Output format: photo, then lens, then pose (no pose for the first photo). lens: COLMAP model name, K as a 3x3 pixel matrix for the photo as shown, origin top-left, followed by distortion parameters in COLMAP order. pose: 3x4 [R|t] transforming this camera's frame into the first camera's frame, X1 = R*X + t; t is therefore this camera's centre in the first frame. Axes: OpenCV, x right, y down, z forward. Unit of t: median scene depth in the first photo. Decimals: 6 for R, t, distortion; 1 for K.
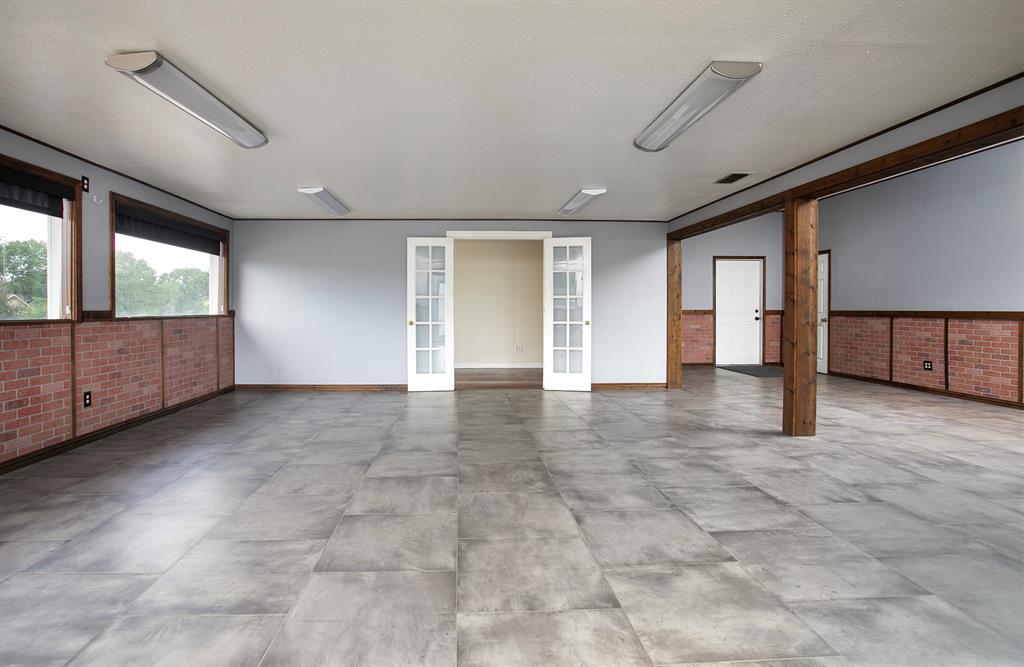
lens RADIAL K [[510.4, 0, 486.2], [0, 510.4, 314.8], [0, 0, 1]] dist [-0.051303, 0.004214]
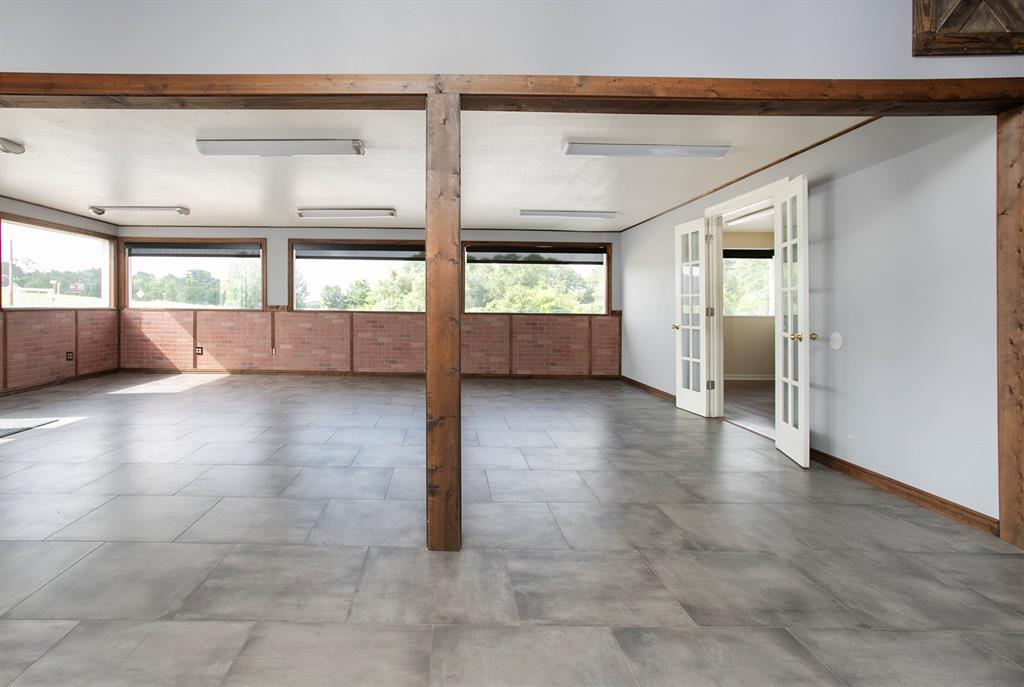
lens RADIAL K [[551.4, 0, 445.6], [0, 551.4, 310.7], [0, 0, 1]] dist [-0.021989, -0.000716]
pose [[-0.060133, 0.002498, -0.998187, 0.853519], [-0.021979, 0.999751, 0.003825, -0.005533], [0.997948, 0.022169, -0.060063, 0.724600]]
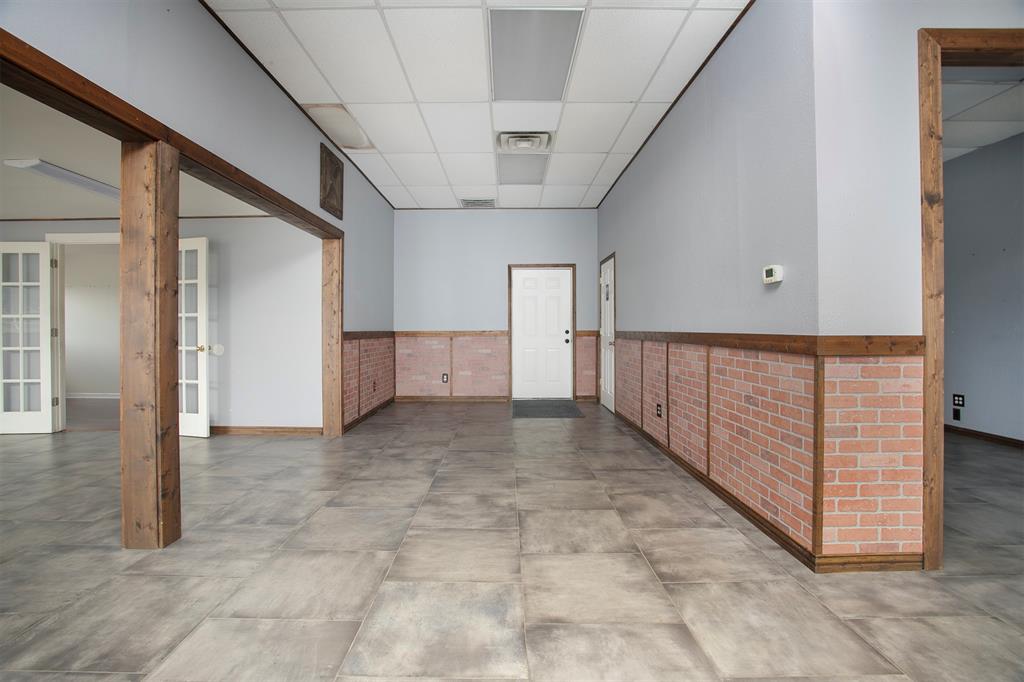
lens RADIAL K [[496.3, 0, 502.8], [0, 496.3, 331.8], [0, 0, 1]] dist [-0.028131, 0.001250]
pose [[0.998203, -0.002795, -0.059860, 0.758039], [0.002406, 0.999976, -0.006559, -0.003734], [0.059877, 0.006404, 0.998185, 0.311673]]
